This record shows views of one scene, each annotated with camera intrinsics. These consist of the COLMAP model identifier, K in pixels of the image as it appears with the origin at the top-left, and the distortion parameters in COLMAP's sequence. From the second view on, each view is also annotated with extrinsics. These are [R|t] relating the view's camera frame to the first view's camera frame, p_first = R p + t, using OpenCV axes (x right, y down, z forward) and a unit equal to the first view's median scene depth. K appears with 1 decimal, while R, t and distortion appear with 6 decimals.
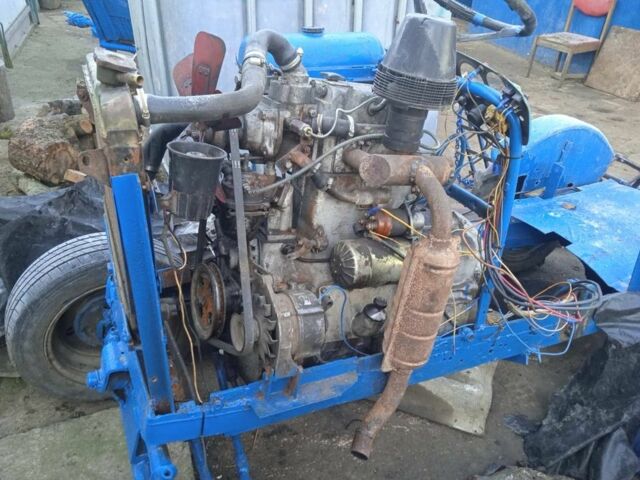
lens RADIAL K [[533.0, 0, 318.7], [0, 533.0, 240.9], [0, 0, 1]] dist [0.058061, -0.053477]
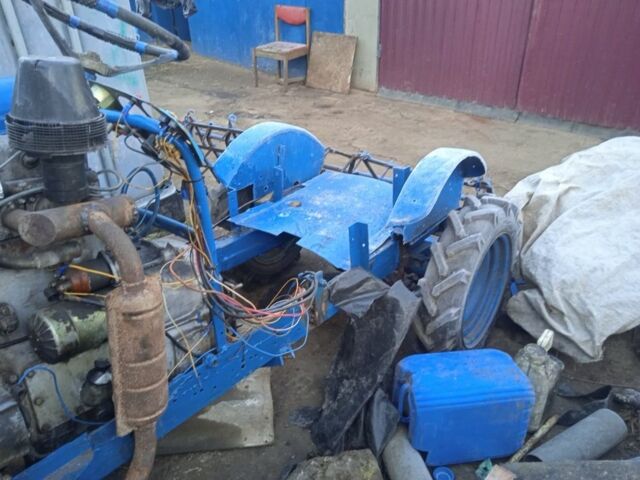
lens RADIAL K [[533.0, 0, 319.4], [0, 533.0, 240.9], [0, 0, 1]] dist [0.058061, -0.053477]
pose [[0.890467, -0.261481, 0.372418, 0.118744], [0.273404, 0.961659, 0.021477, -0.003396], [-0.363756, 0.082696, 0.927816, -0.003382]]
